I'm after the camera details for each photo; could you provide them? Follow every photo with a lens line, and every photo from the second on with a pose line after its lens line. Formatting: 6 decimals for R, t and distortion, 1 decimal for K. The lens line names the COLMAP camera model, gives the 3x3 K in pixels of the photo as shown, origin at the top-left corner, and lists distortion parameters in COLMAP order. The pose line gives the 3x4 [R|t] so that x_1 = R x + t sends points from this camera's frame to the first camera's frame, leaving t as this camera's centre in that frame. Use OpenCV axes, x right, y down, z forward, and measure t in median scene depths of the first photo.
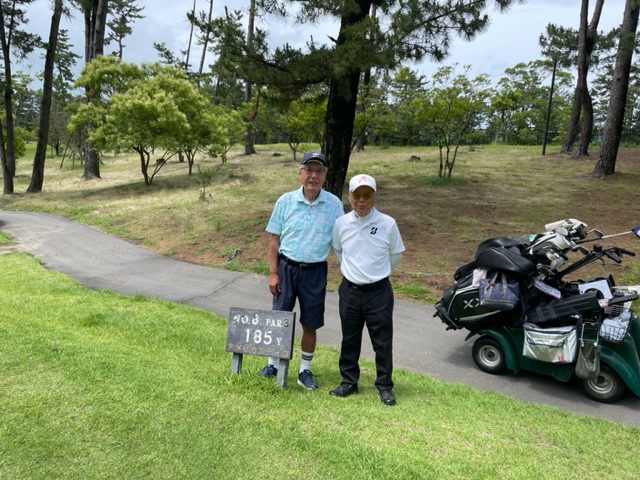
lens RADIAL K [[477.7, 0, 320.0], [0, 477.7, 240.0], [0, 0, 1]] dist [0.079361, -0.110850]
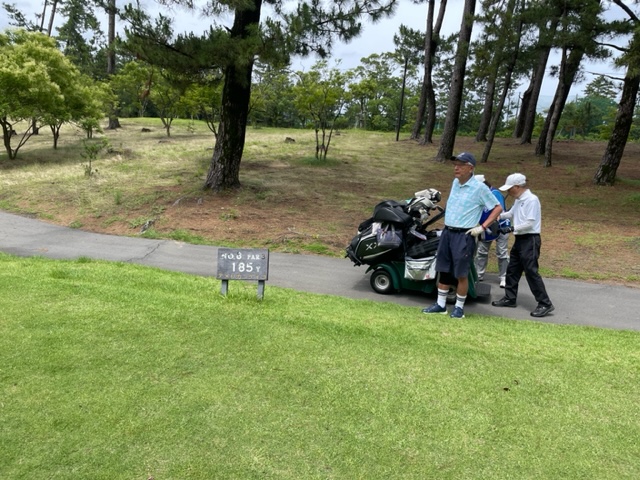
lens RADIAL K [[477.7, 0, 320.0], [0, 477.7, 240.0], [0, 0, 1]] dist [0.079361, -0.110850]
pose [[0.960183, -0.025310, 0.278225, -0.070205], [0.013623, 0.998945, 0.043859, 0.014106], [-0.279041, -0.038323, 0.959514, -0.102079]]
